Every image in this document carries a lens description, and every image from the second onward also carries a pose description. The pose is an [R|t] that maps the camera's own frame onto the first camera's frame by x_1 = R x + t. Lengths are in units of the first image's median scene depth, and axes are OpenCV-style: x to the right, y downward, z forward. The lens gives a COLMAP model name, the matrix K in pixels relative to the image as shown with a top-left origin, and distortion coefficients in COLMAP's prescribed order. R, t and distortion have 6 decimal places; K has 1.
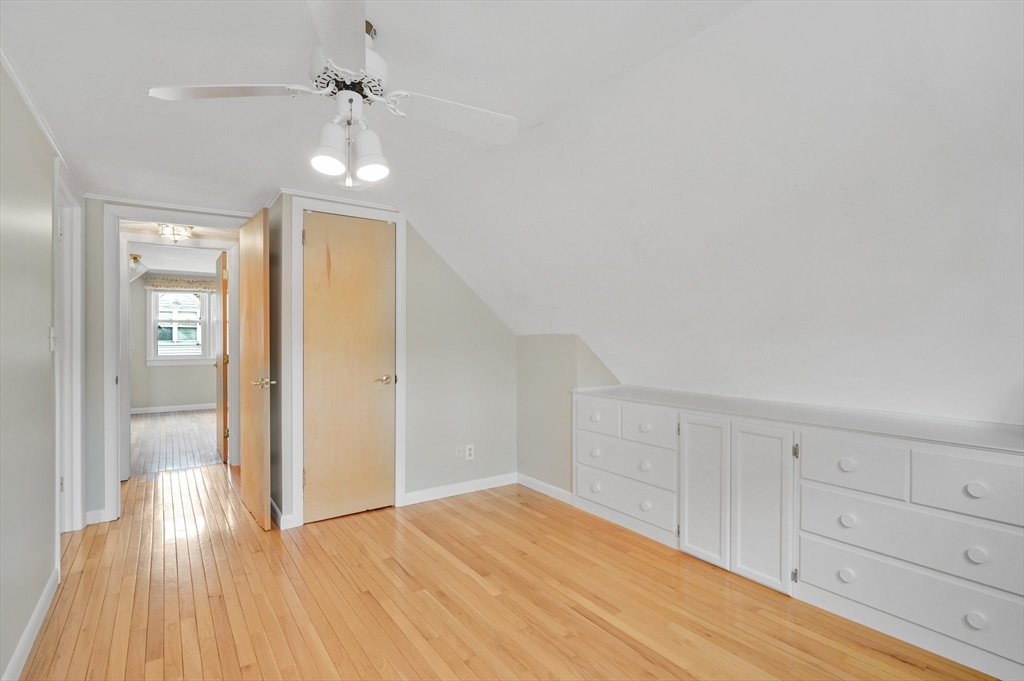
lens RADIAL K [[487.1, 0, 532.9], [0, 487.1, 338.7], [0, 0, 1]] dist [-0.000534, -0.000197]
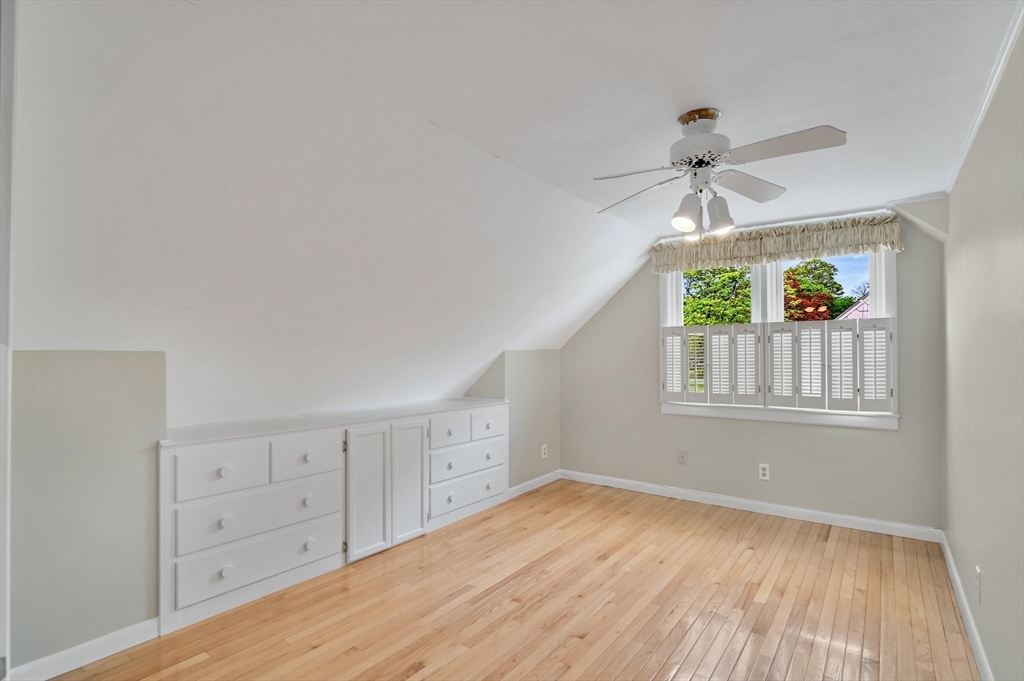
lens RADIAL K [[481.9, 0, 511.5], [0, 481.9, 353.7], [0, 0, 1]] dist [-0.001500, -0.000197]
pose [[-0.251981, -0.000684, 0.967732, -0.813967], [0.003210, 0.999994, 0.001543, -0.008351], [-0.967727, 0.003495, -0.251977, 0.981357]]
